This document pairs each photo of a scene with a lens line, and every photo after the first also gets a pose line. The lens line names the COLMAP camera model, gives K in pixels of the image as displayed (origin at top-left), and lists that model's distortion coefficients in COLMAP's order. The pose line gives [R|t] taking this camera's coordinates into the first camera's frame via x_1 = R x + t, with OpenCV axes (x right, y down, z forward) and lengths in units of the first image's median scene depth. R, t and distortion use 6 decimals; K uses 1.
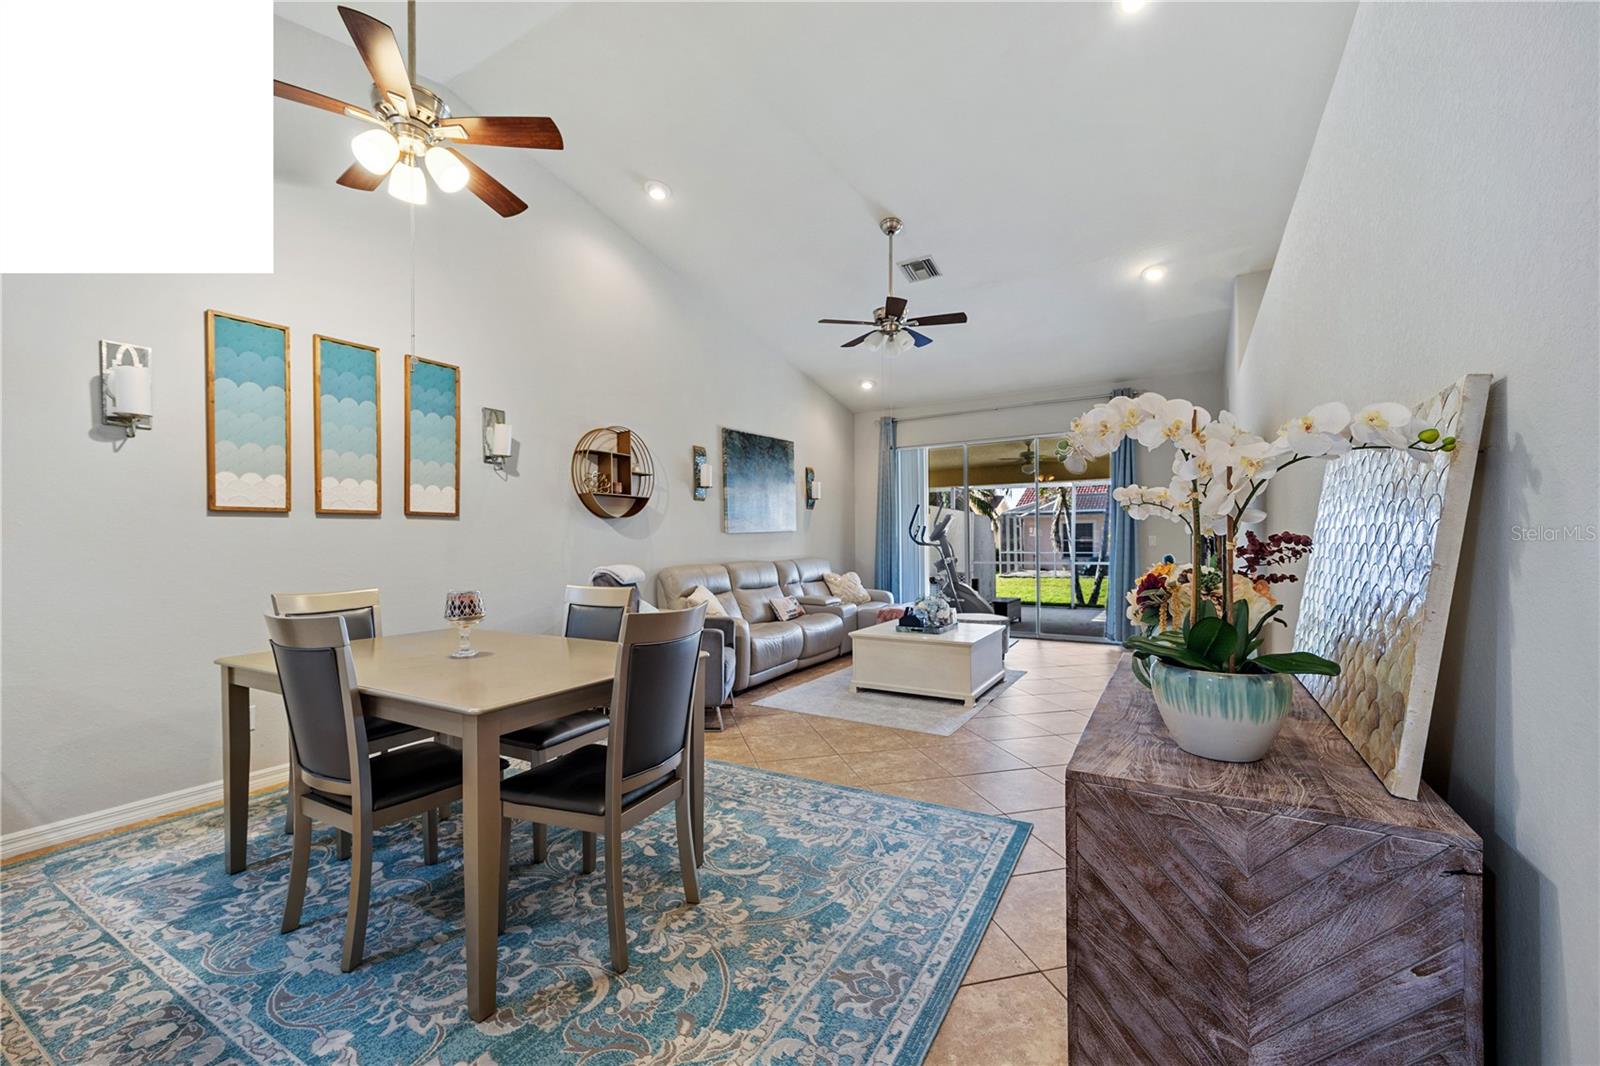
lens RADIAL K [[637.2, 0, 799.1], [0, 637.2, 539.3], [0, 0, 1]] dist [-0.003679, -0.000638]
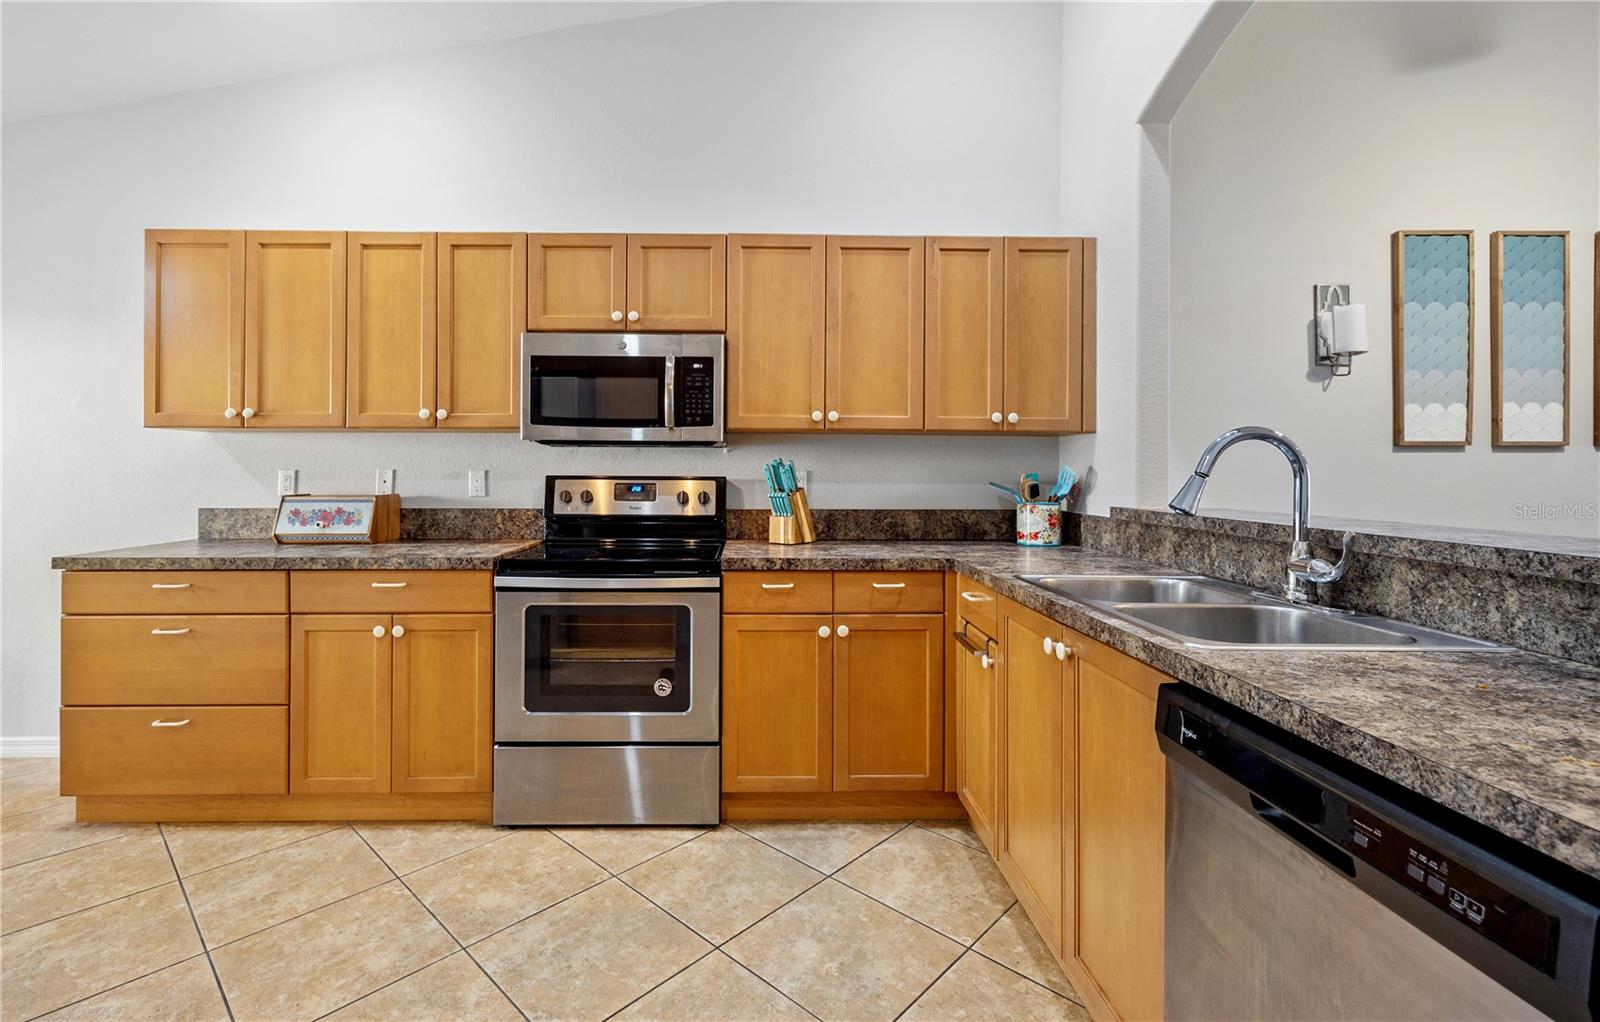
lens RADIAL K [[706.3, 0, 737.1], [0, 706.3, 465.4], [0, 0, 1]] dist [0.003850, -0.000439]
pose [[0.527153, 0.008334, -0.849729, -0.342627], [-0.005255, 0.999965, 0.006547, -0.011771], [0.849754, 0.001014, 0.527179, -0.229642]]
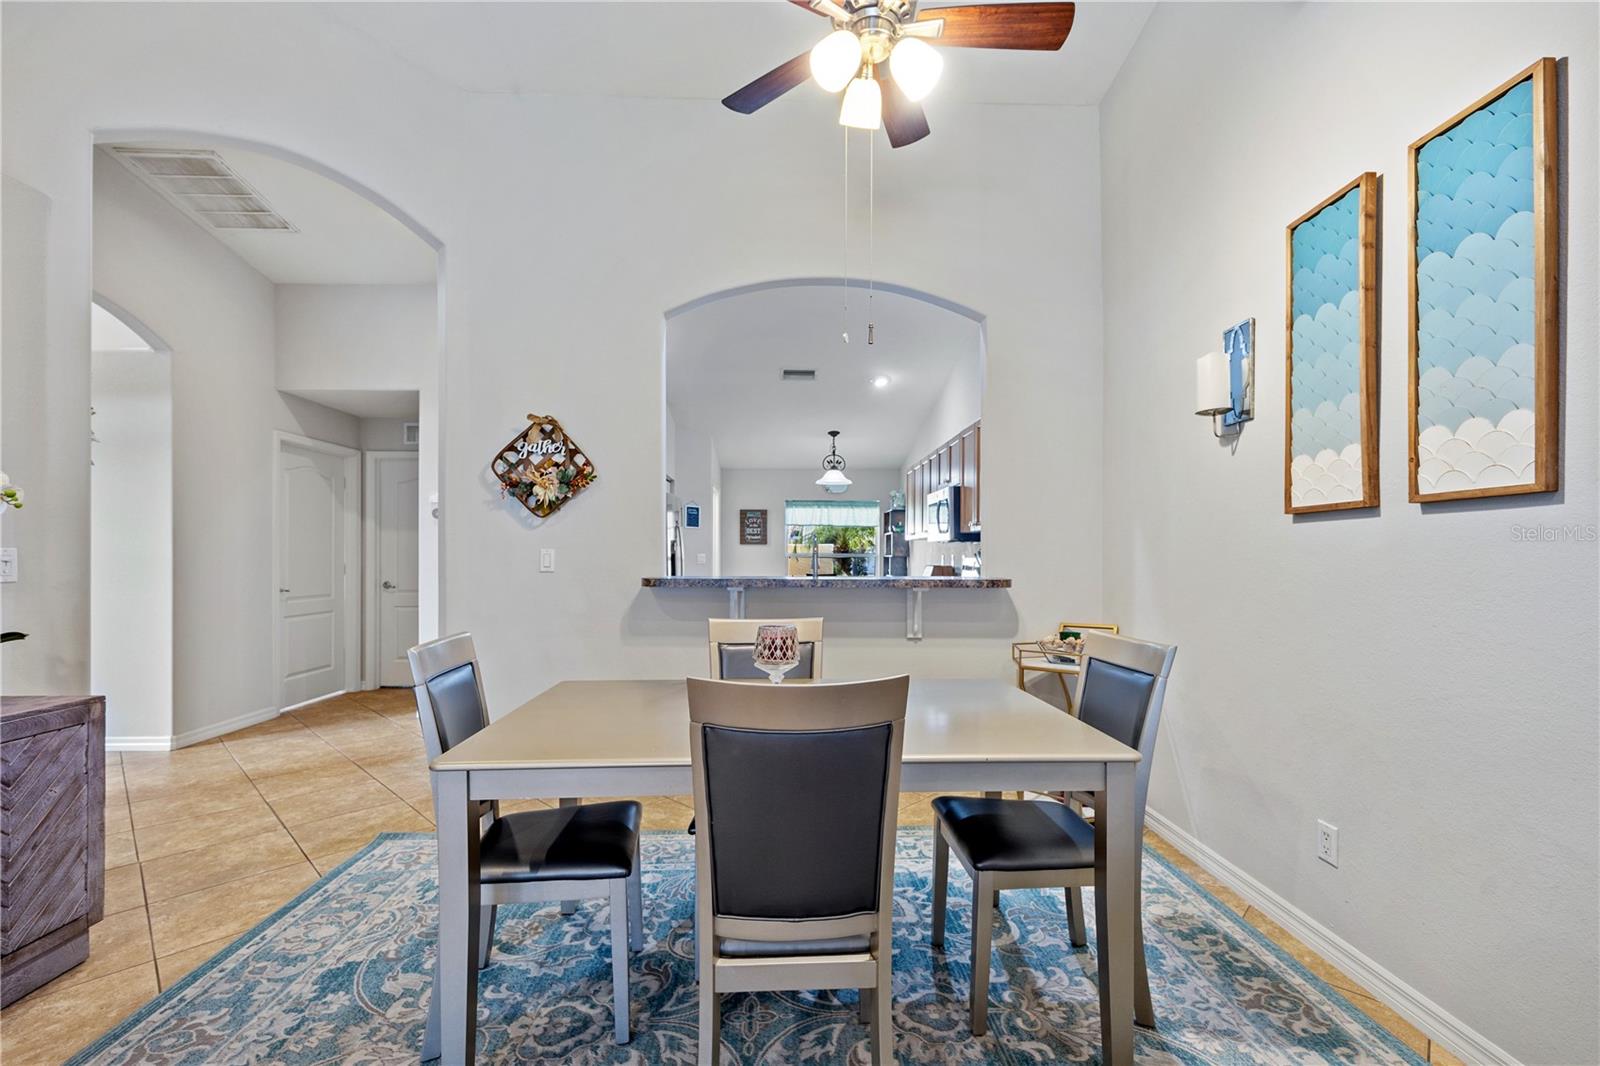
lens RADIAL K [[671.8, 0, 805.7], [0, 671.8, 559.1], [0, 0, 1]] dist [0.000742, -0.000274]
pose [[-0.839529, 0.011744, -0.543188, -0.049486], [0.009588, 0.999931, 0.006800, -0.003958], [0.543230, 0.000501, -0.839584, 0.820908]]
